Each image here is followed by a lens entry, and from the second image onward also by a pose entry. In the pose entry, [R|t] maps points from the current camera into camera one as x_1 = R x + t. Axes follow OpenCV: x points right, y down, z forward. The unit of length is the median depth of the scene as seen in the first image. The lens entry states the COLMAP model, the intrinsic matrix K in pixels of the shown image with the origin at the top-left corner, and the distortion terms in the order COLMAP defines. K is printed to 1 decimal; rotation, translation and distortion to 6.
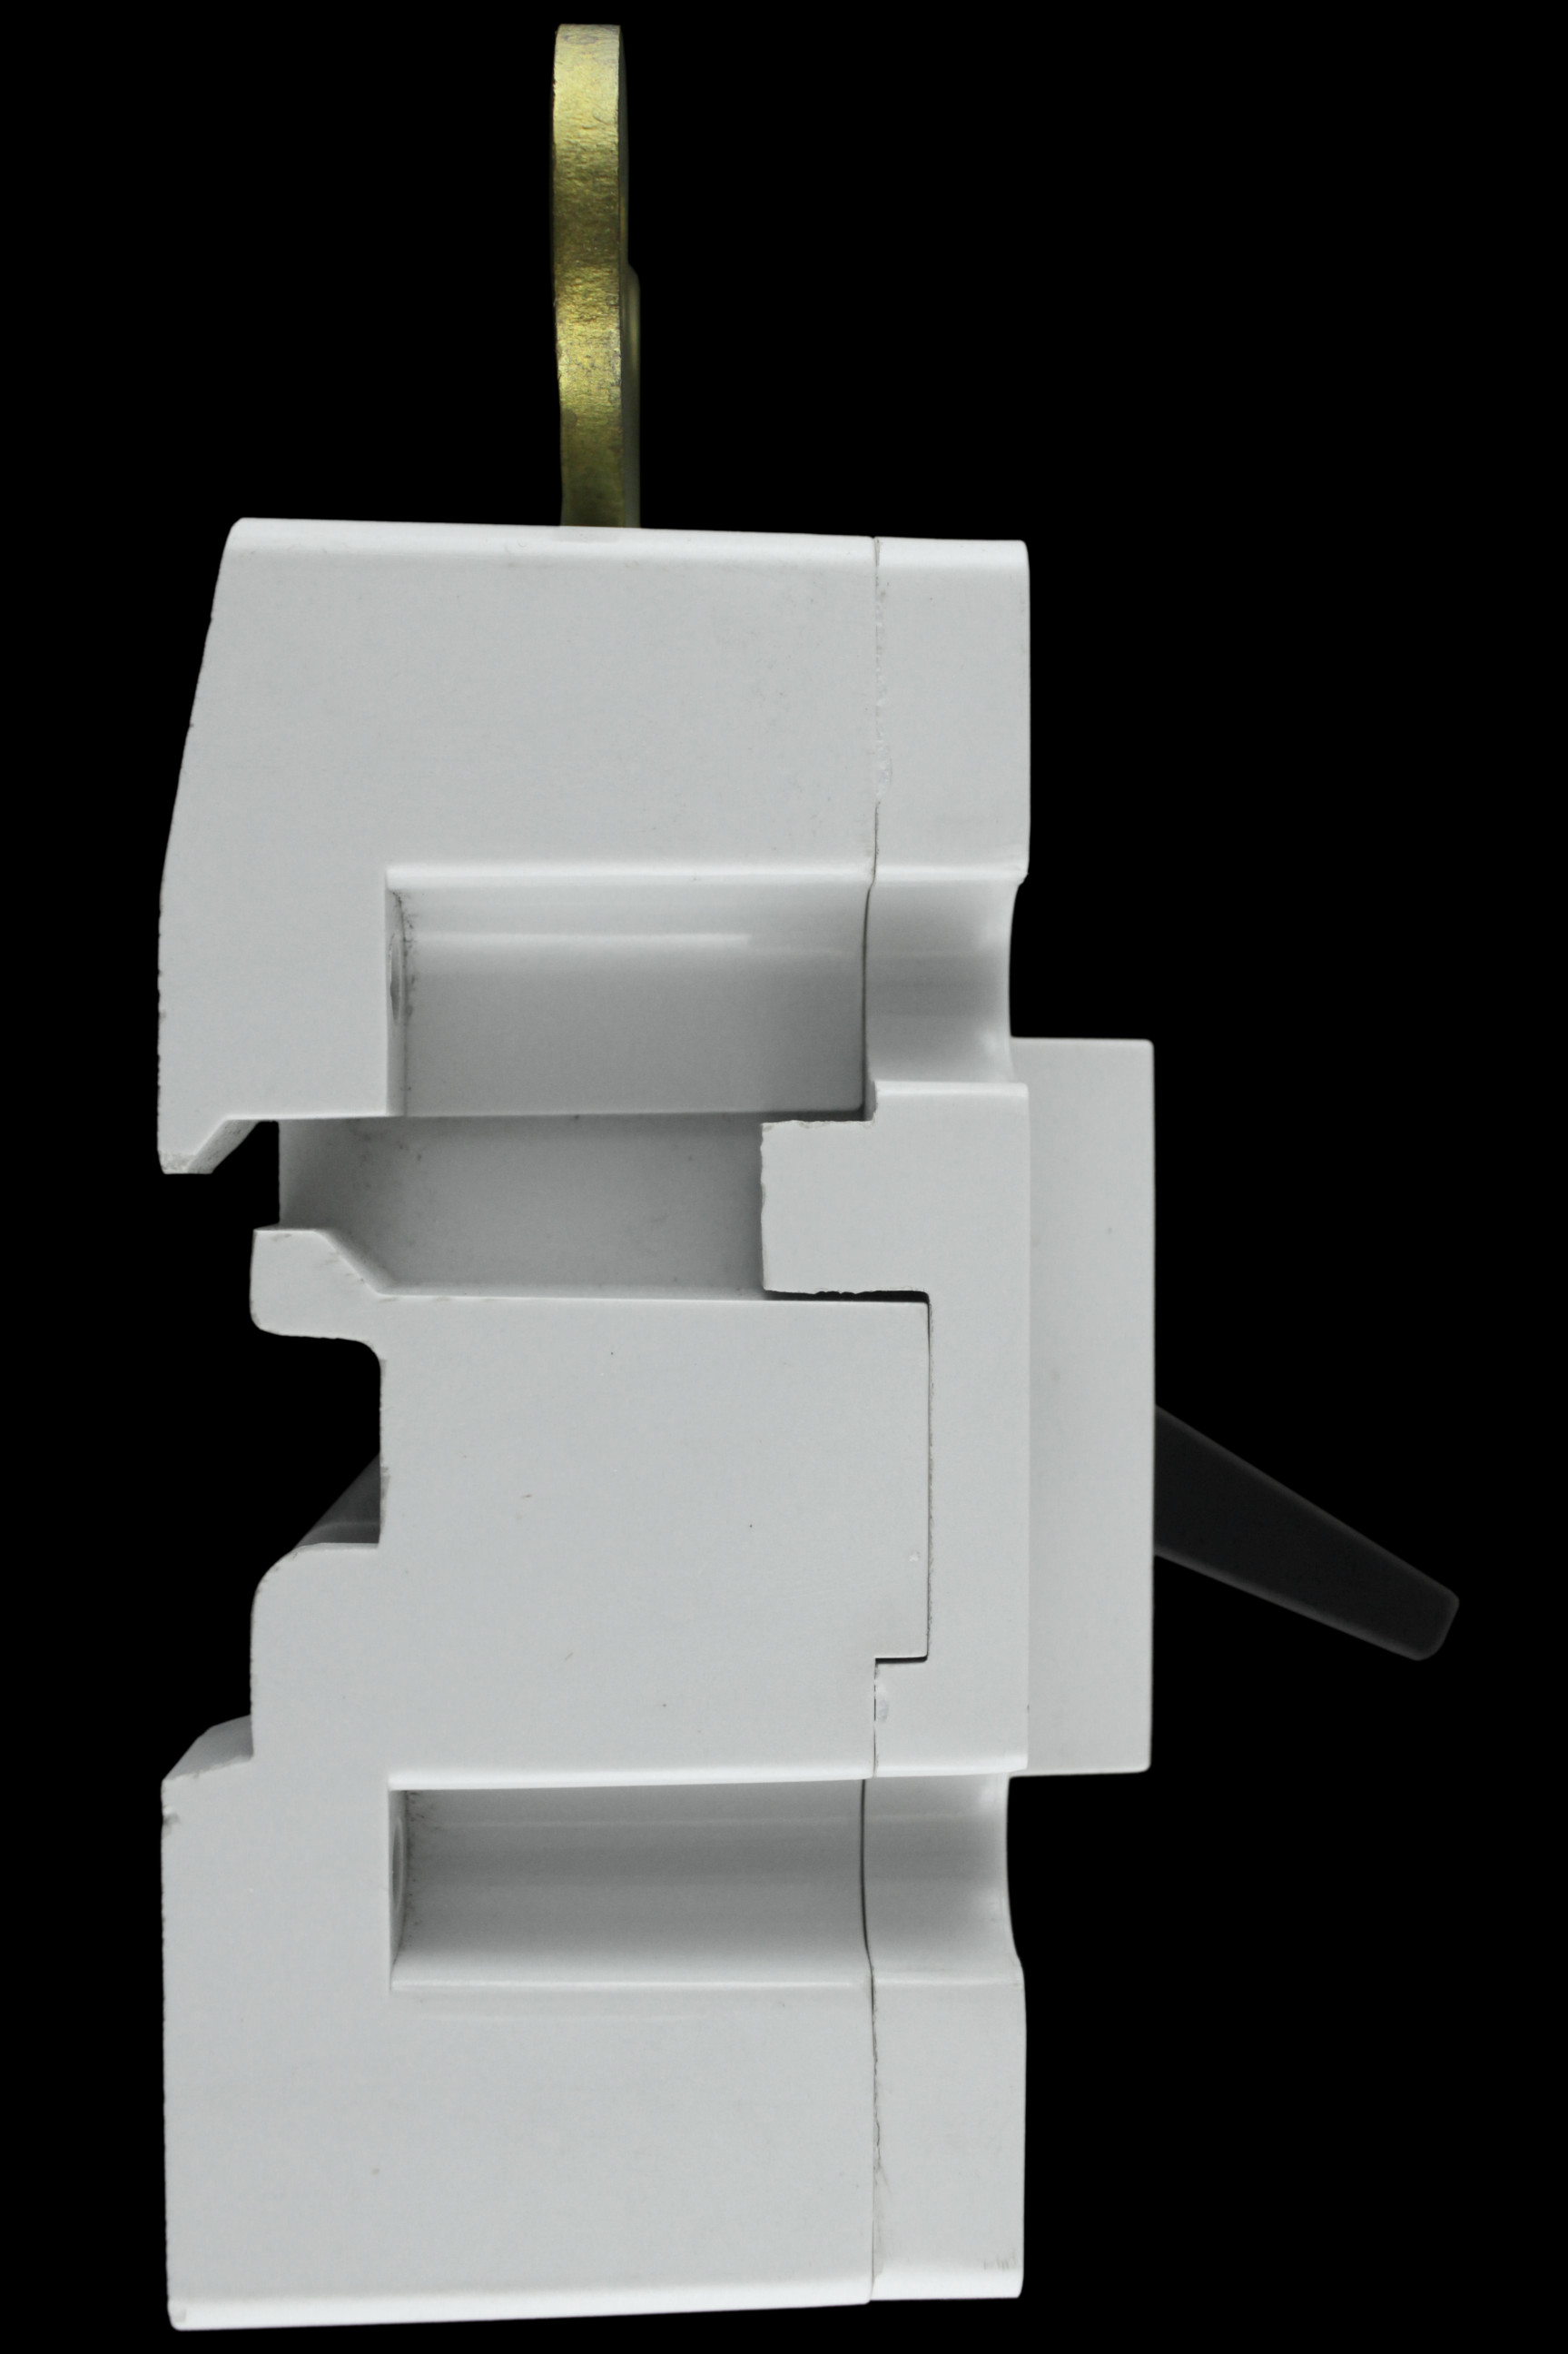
lens RADIAL K [[3698.9, 0, 784.0], [0, 3698.9, 1177.0], [0, 0, 1]] dist [-0.023508, 0.012836]
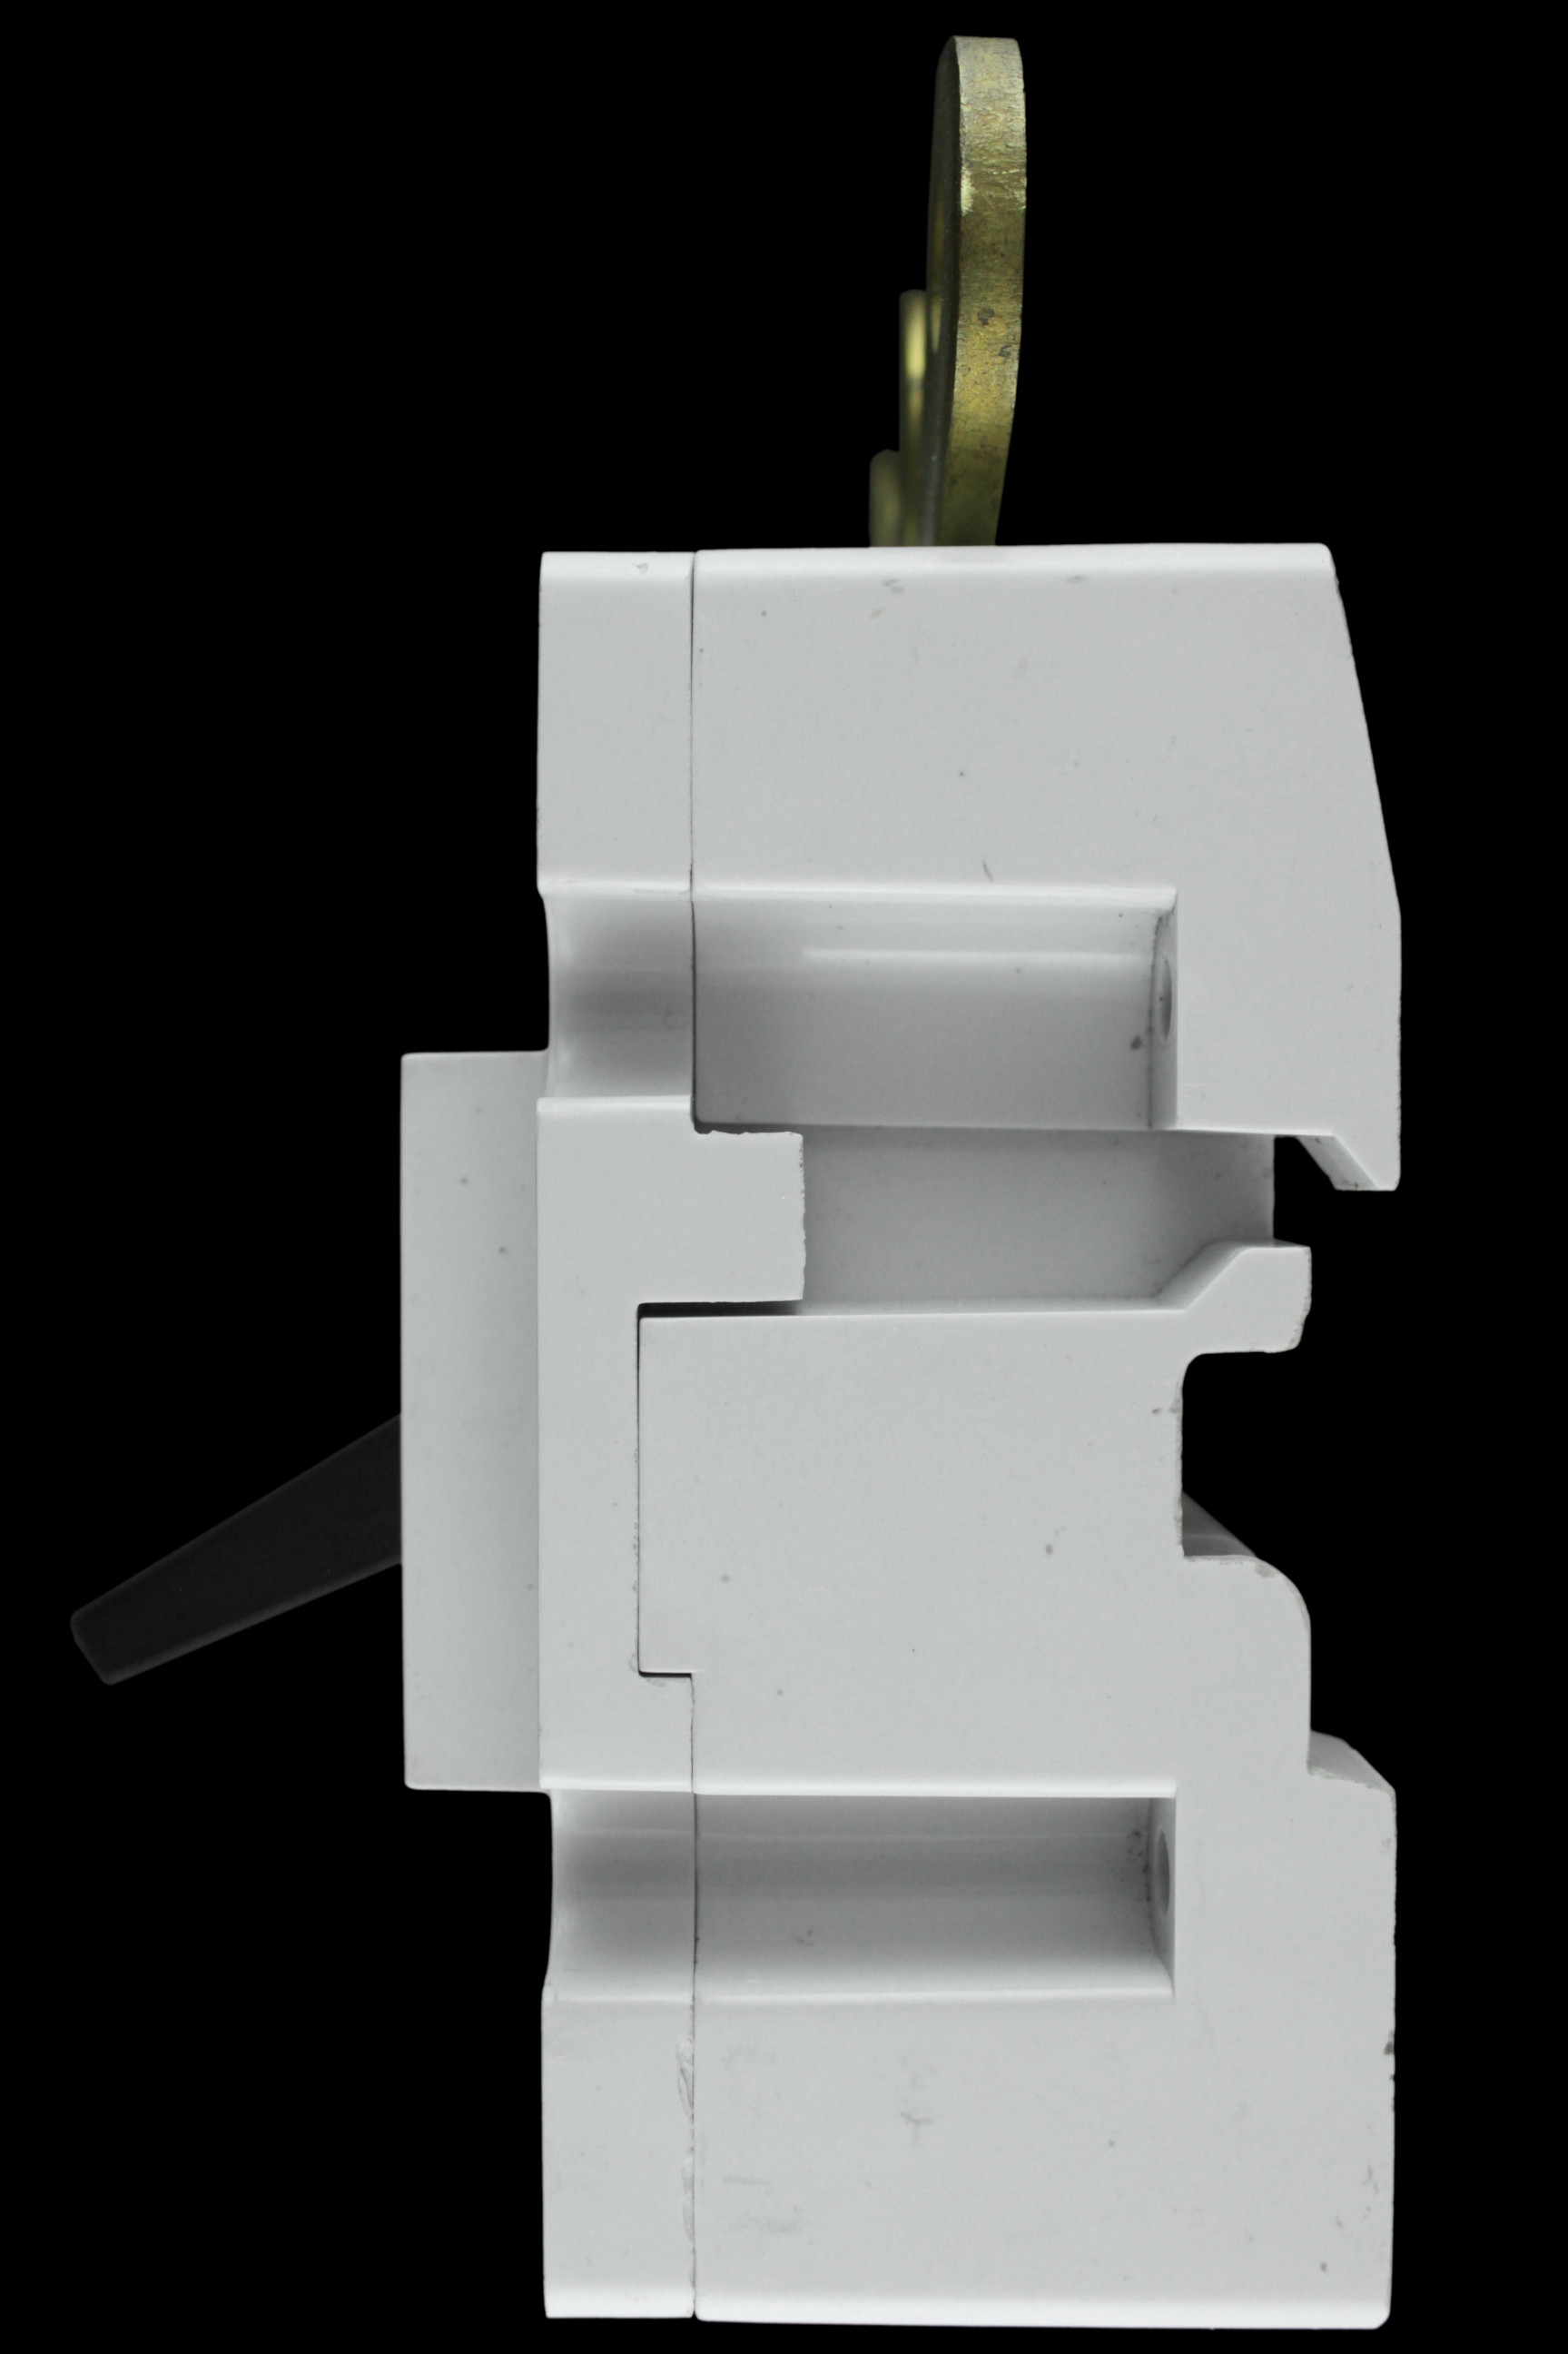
lens RADIAL K [[3655.5, 0, 784.0], [0, 3655.5, 1177.0], [0, 0, 1]] dist [0.007251, -0.090594]
pose [[0.982584, -0.008257, -0.185636, 0.102590], [0.007539, 0.999961, -0.004572, 0.000373], [0.185666, 0.003092, 0.982608, 0.014607]]
